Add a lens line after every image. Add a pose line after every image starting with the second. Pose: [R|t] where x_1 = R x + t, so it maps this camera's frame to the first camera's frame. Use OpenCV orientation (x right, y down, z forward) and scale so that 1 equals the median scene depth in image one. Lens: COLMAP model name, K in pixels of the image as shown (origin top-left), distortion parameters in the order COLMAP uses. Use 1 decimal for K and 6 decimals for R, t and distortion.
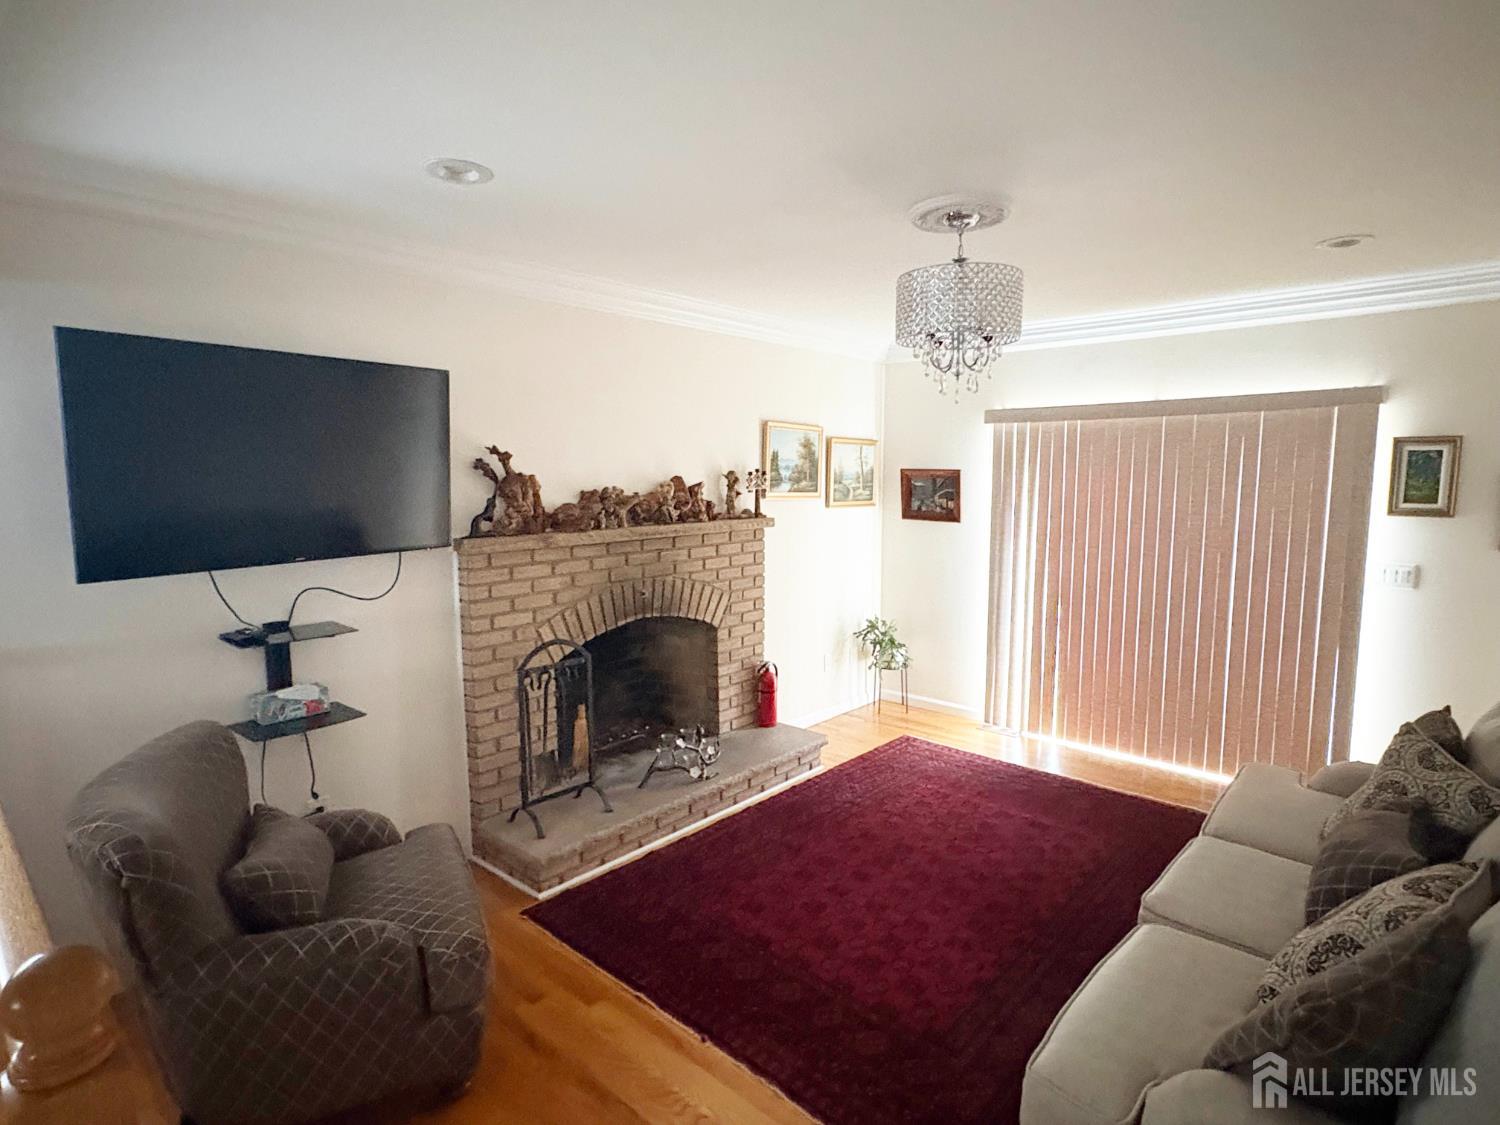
lens RADIAL K [[801.5, 0, 756.6], [0, 801.5, 563.1], [0, 0, 1]] dist [0.005886, 0.002020]
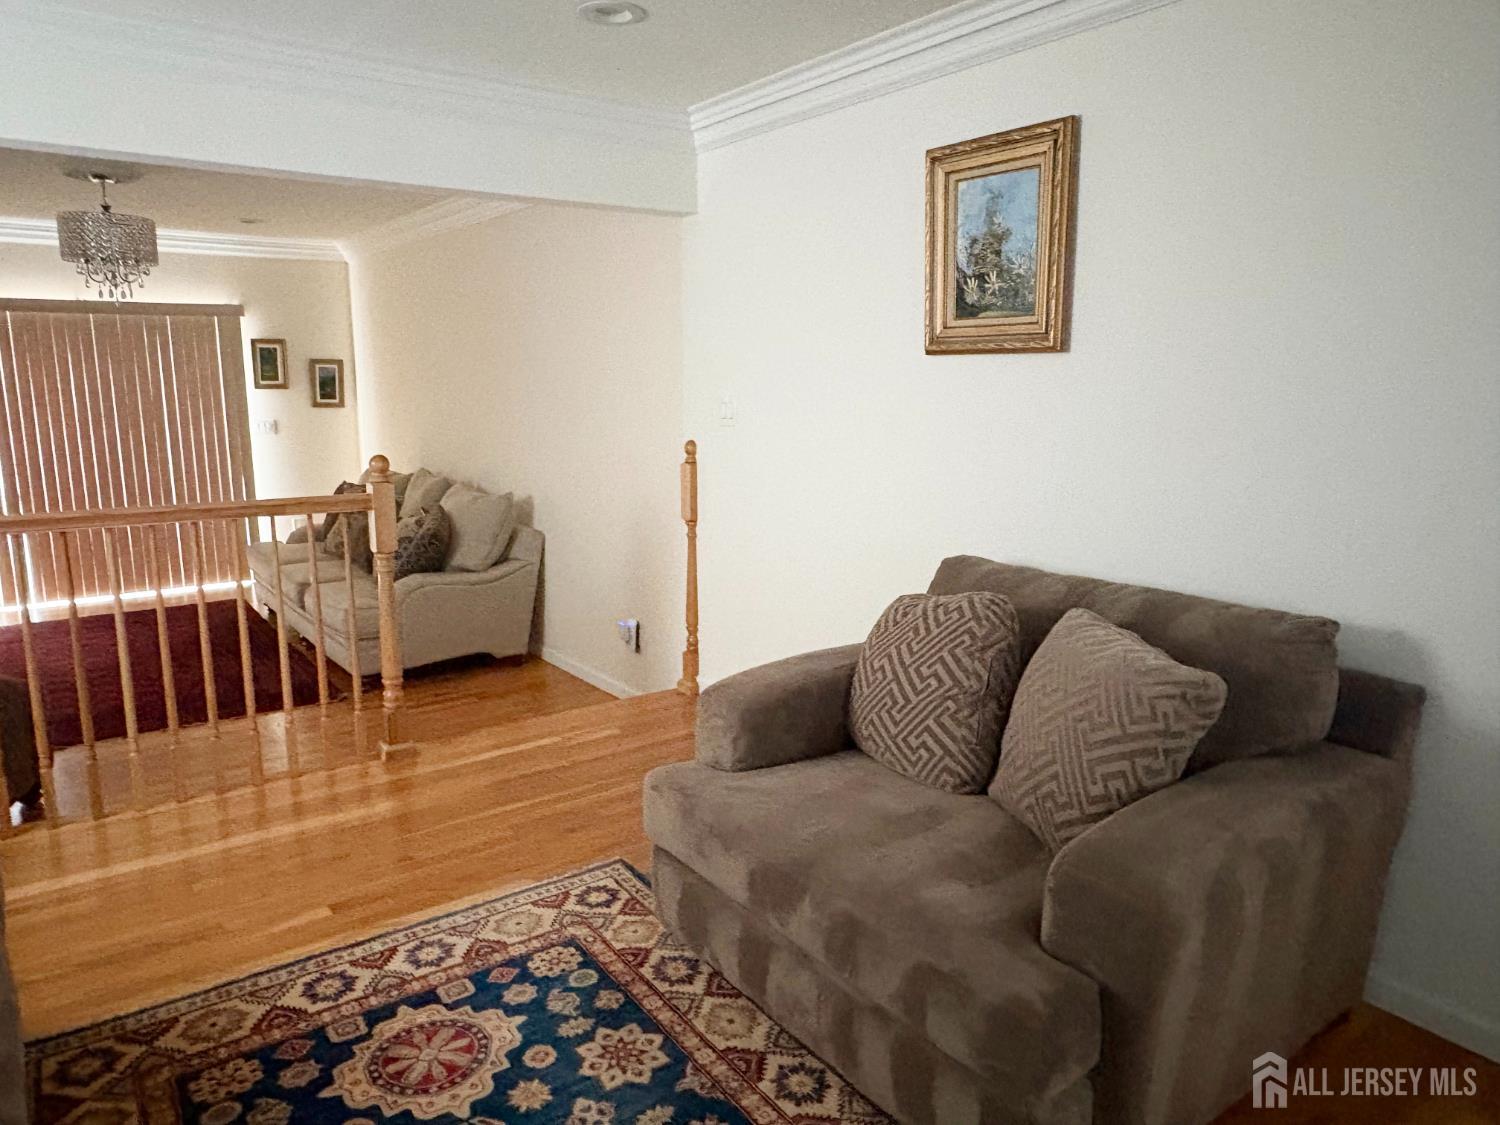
lens RADIAL K [[1013.6, 0, 751.6], [0, 1013.6, 558.7], [0, 0, 1]] dist [-0.004490, 0.005545]
pose [[0.204986, -0.175763, 0.962854, -0.825429], [0.110326, 0.981624, 0.155701, 0.054979], [-0.972527, 0.074312, 0.220610, -0.297864]]
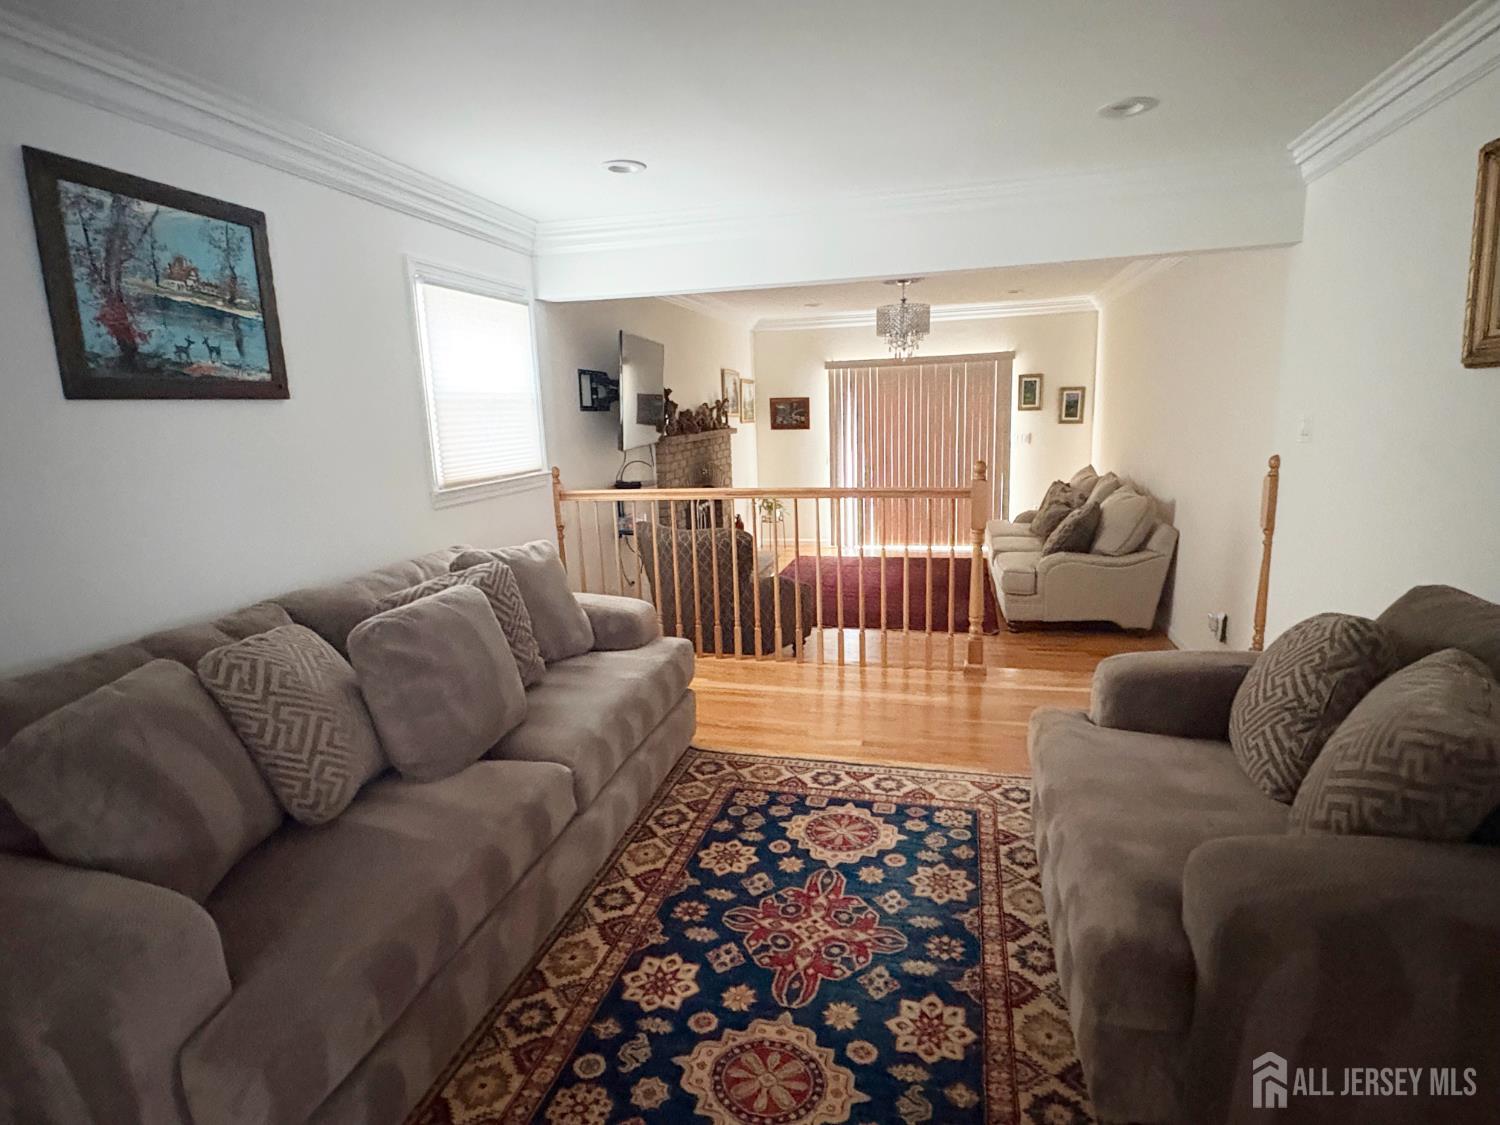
lens RADIAL K [[801.5, 0, 744.6], [0, 801.5, 561.0], [0, 0, 1]] dist [0.005886, 0.002020]
pose [[0.887087, -0.118006, 0.446263, -0.756994], [0.087795, 0.992256, 0.087864, 0.075125], [-0.453176, -0.038763, 0.890578, -0.524883]]
